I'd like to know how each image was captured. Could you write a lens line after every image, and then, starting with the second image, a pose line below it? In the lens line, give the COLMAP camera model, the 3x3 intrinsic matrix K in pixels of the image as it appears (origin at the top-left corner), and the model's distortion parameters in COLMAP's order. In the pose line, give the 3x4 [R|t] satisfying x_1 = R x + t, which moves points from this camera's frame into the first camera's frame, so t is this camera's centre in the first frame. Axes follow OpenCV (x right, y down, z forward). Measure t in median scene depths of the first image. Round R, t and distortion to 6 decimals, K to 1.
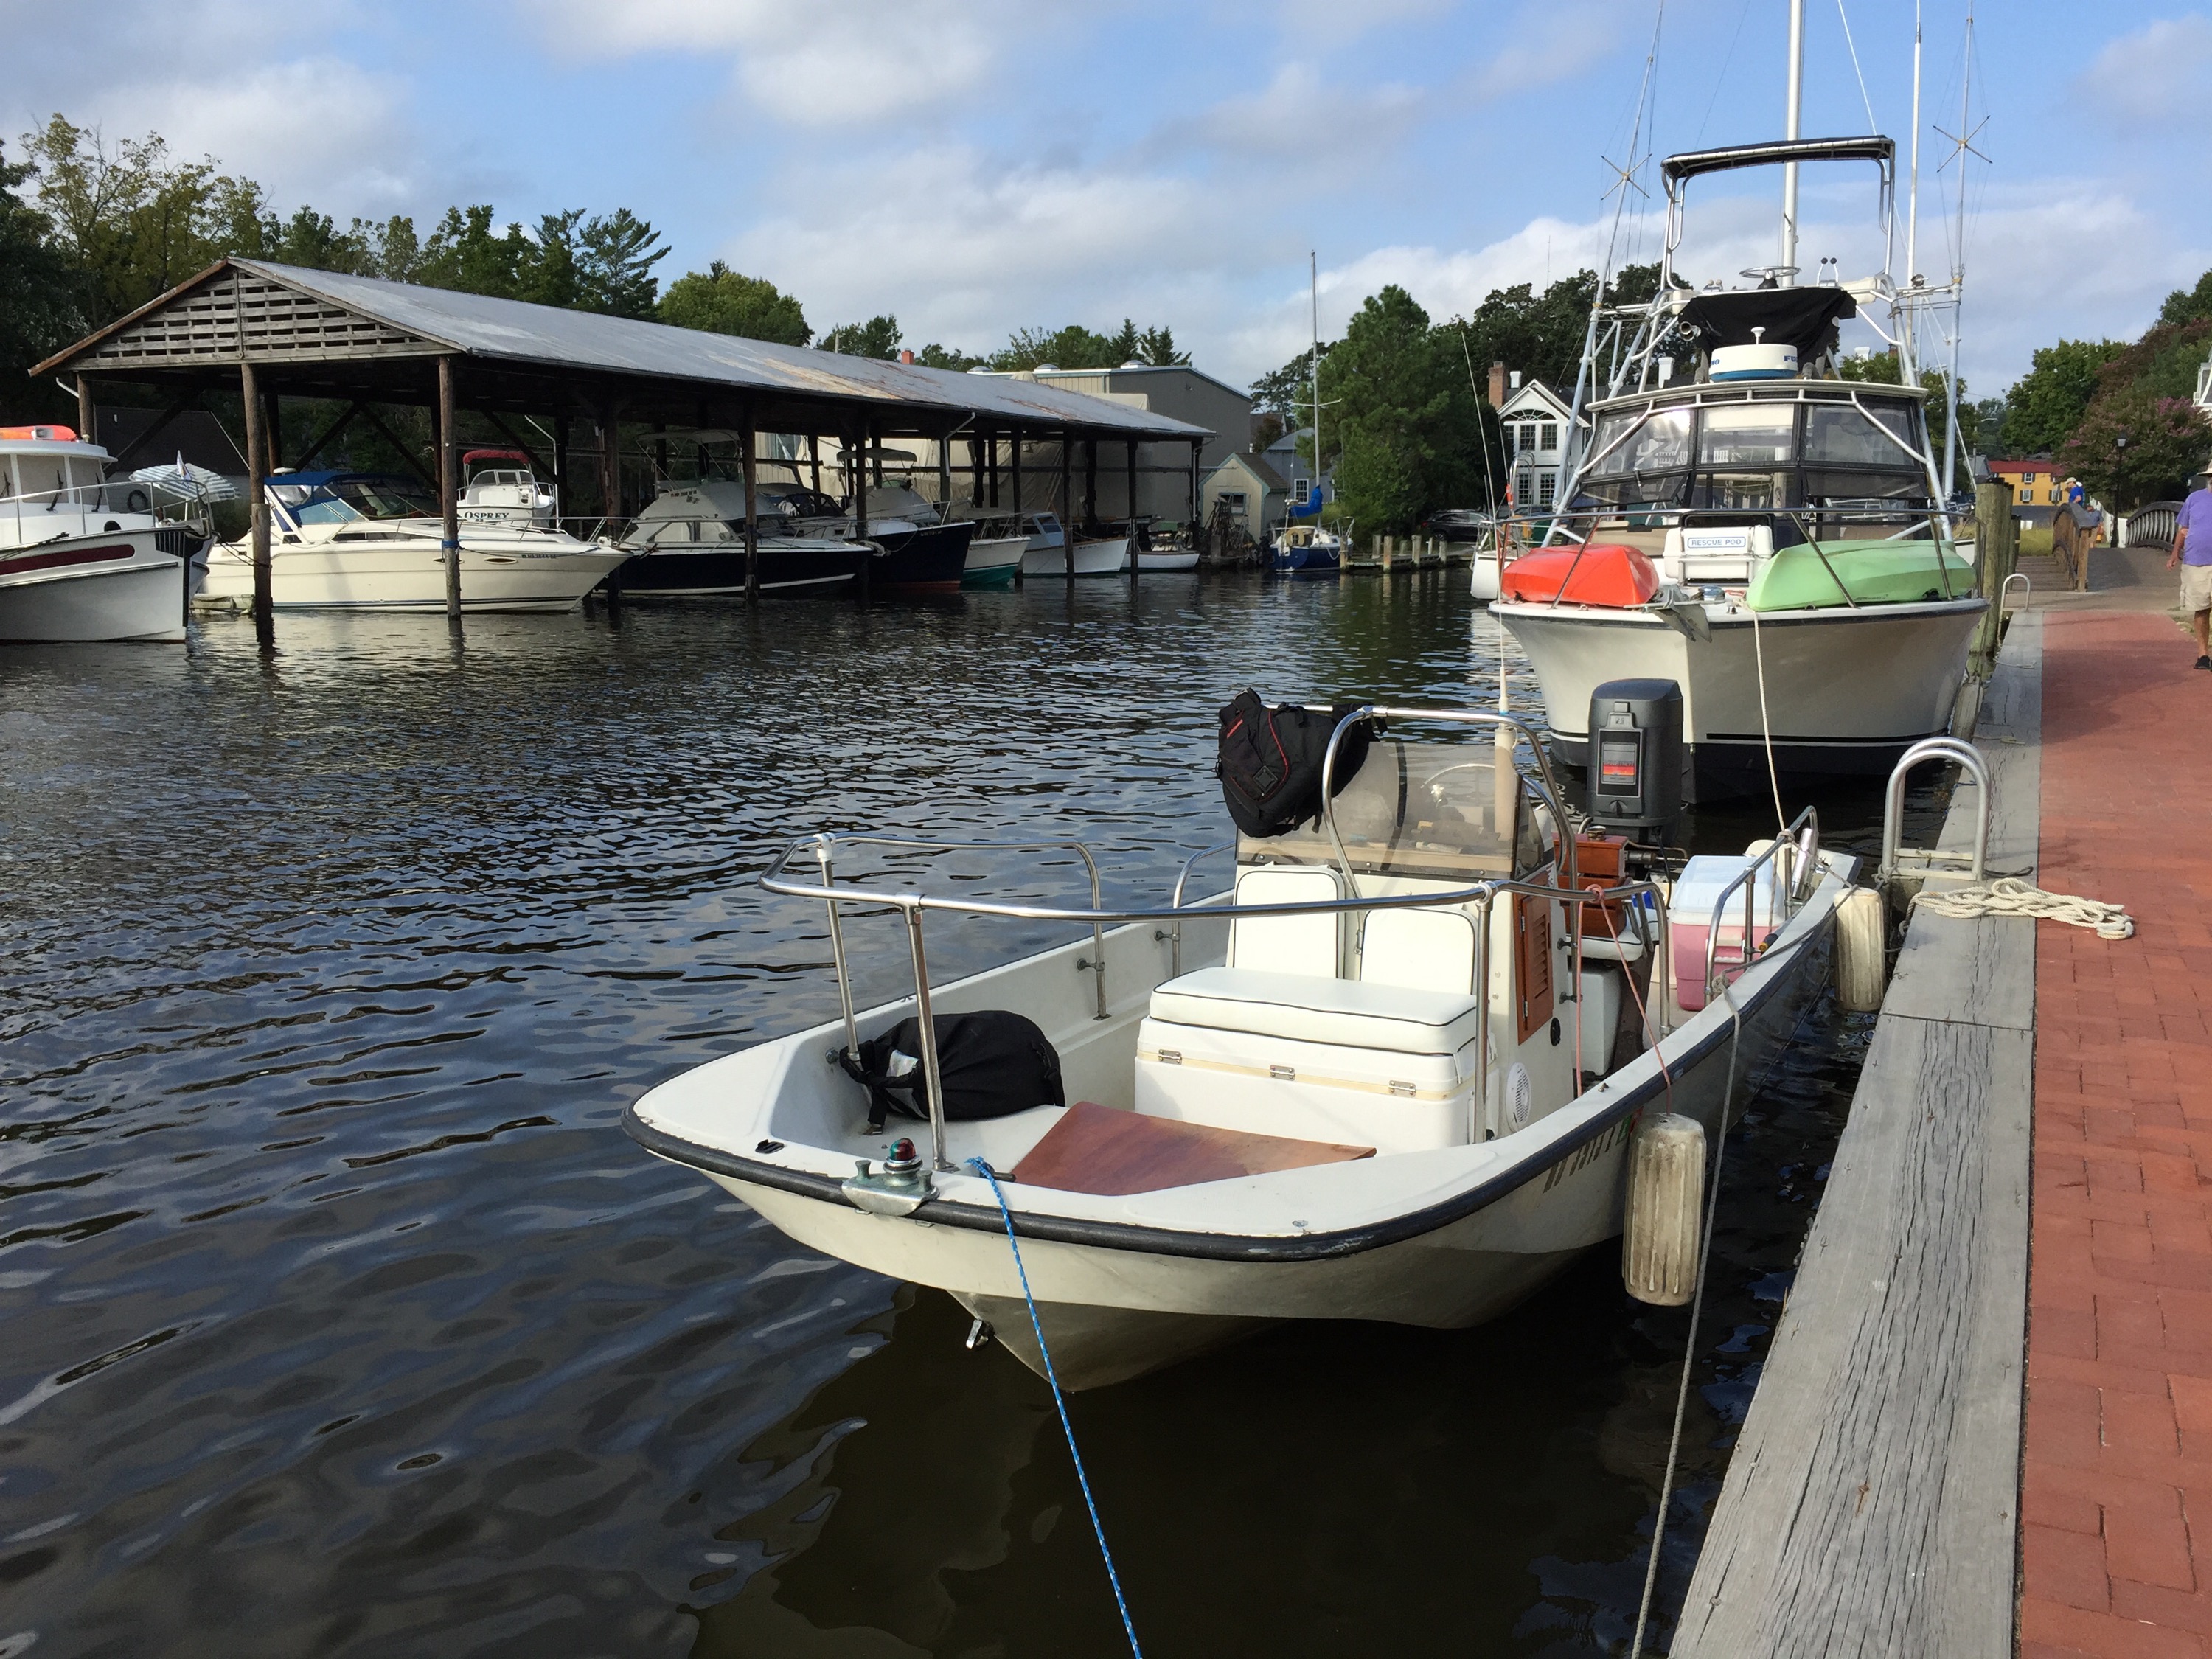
lens RADIAL K [[1847.2, 0, 1106.0], [0, 1847.2, 829.5], [0, 0, 1]] dist [0.078211, -0.105445]
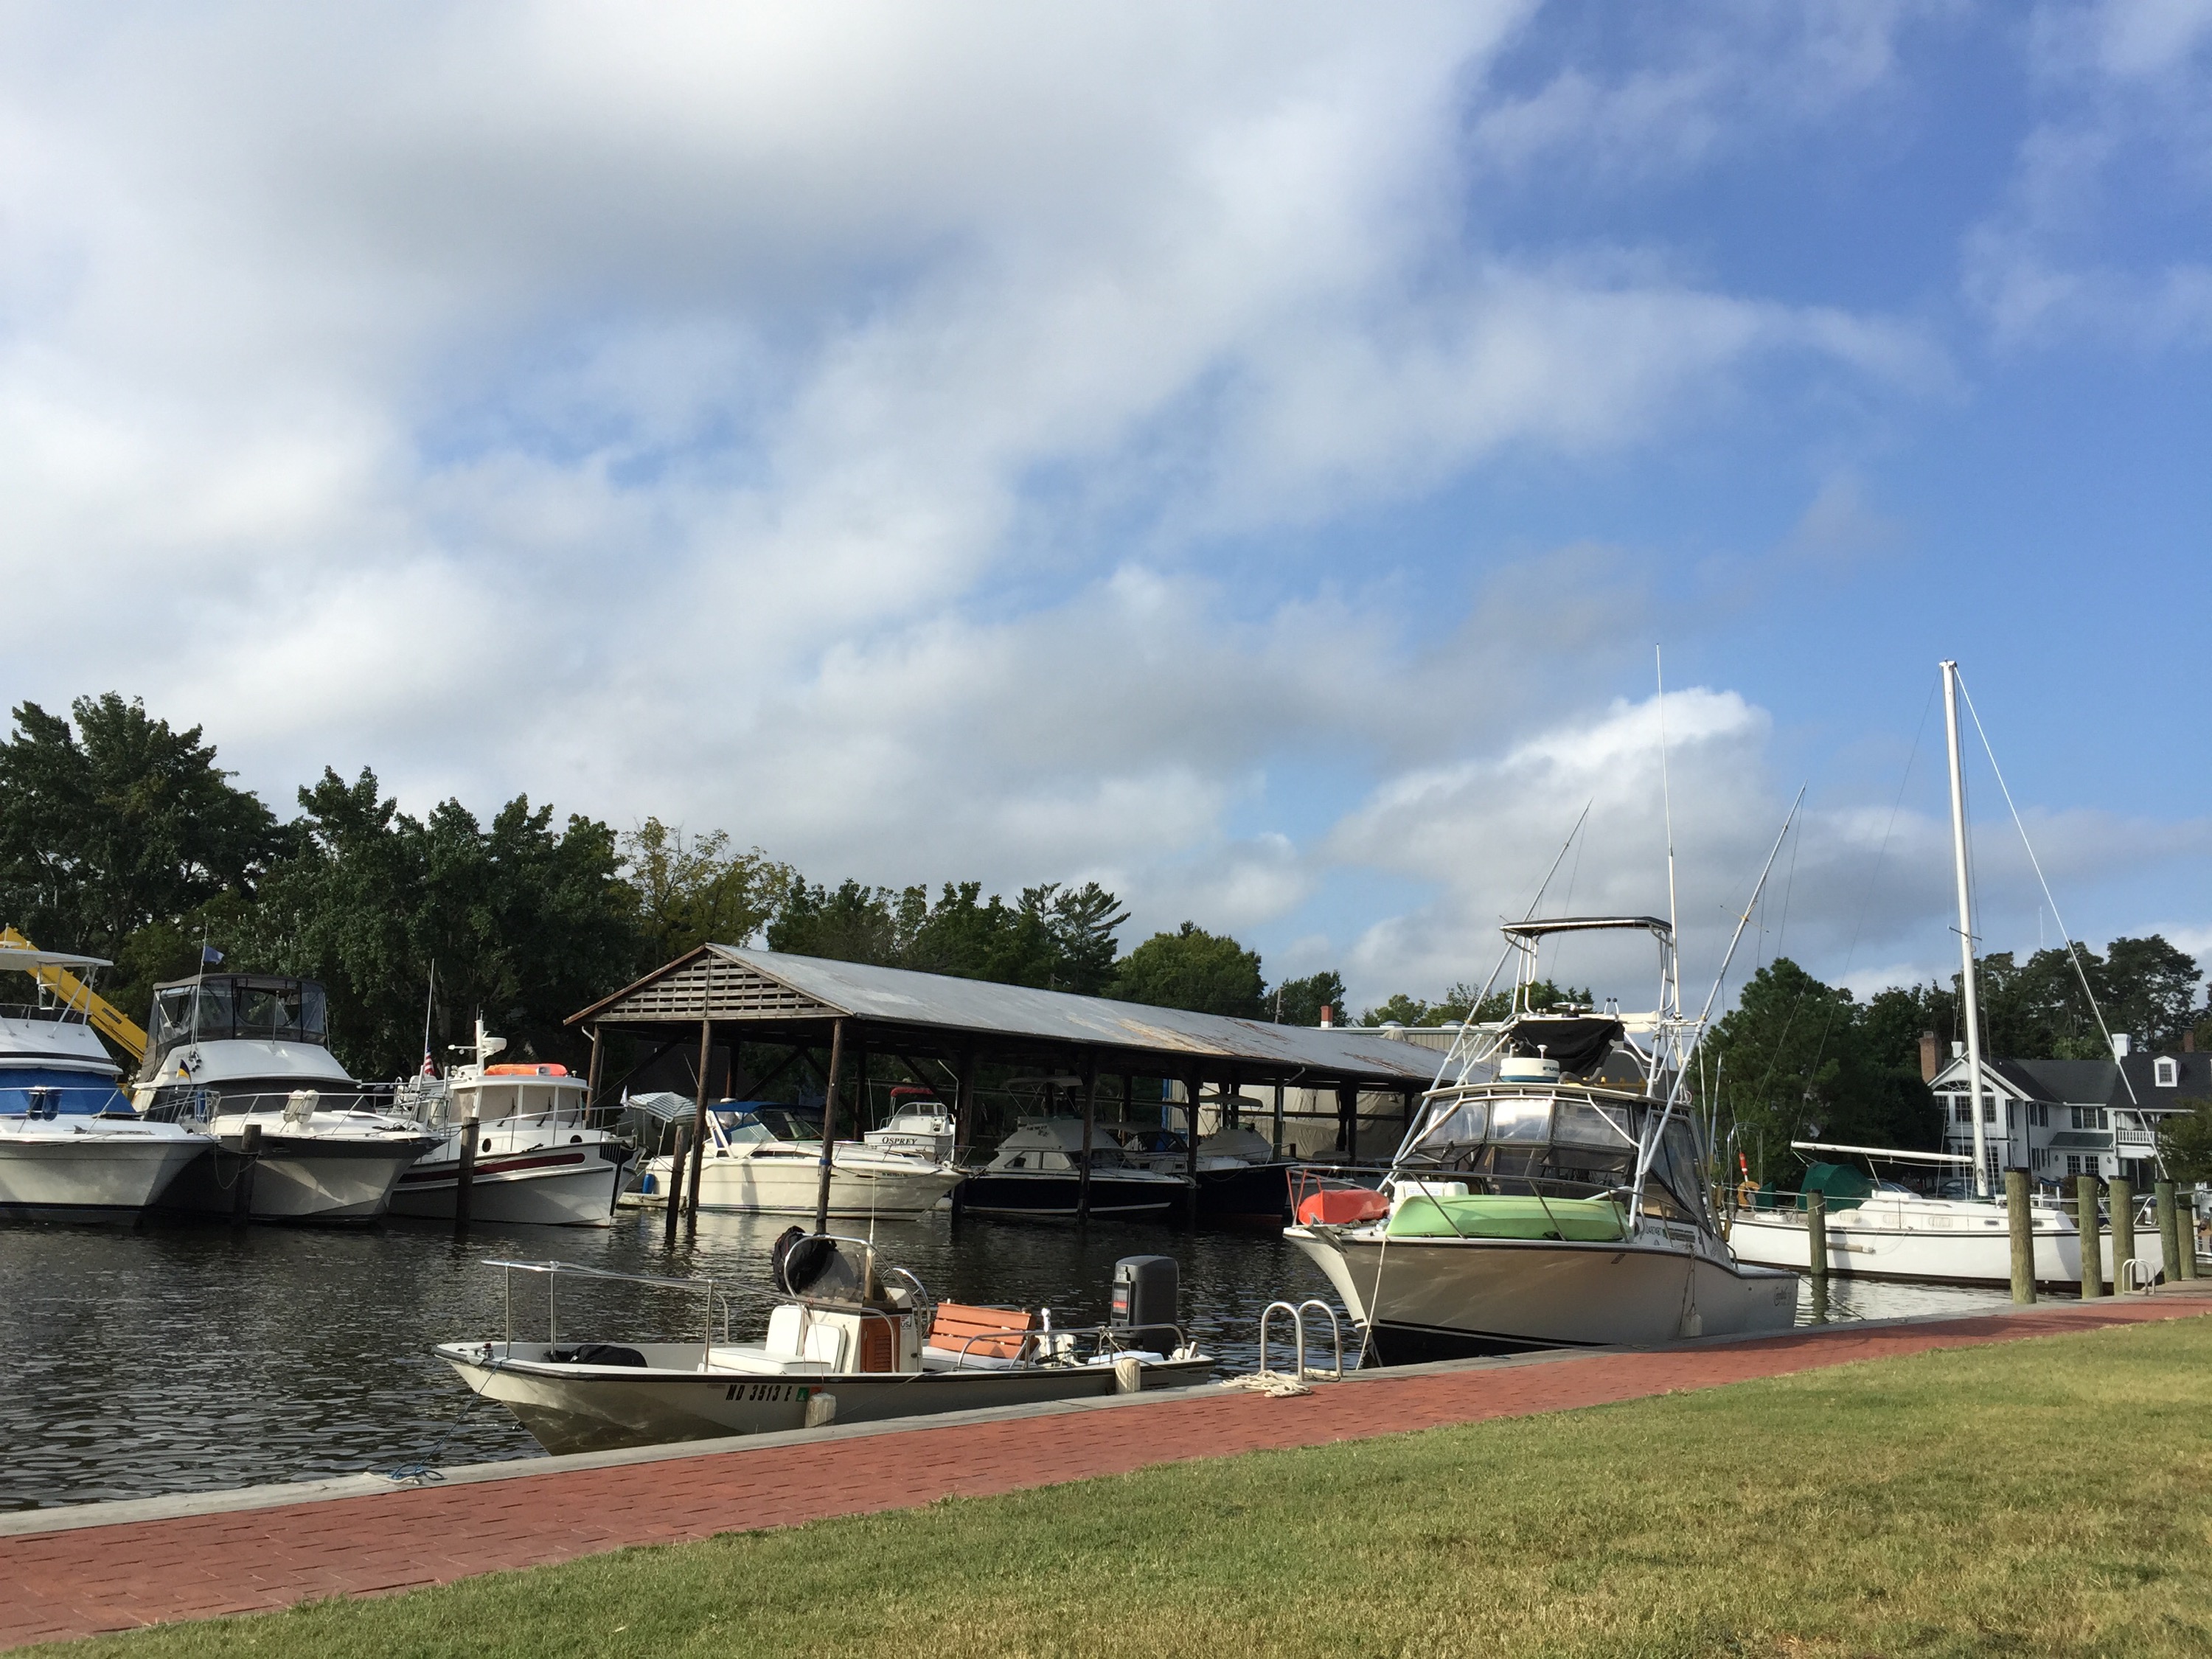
lens RADIAL K [[1847.2, 0, 1106.0], [0, 1847.2, 829.5], [0, 0, 1]] dist [0.078211, -0.105445]
pose [[0.965750, -0.002083, -0.259465, 0.127091], [-0.085114, 0.942095, -0.324366, 0.021241], [0.245116, 0.335341, 0.909651, -0.140075]]
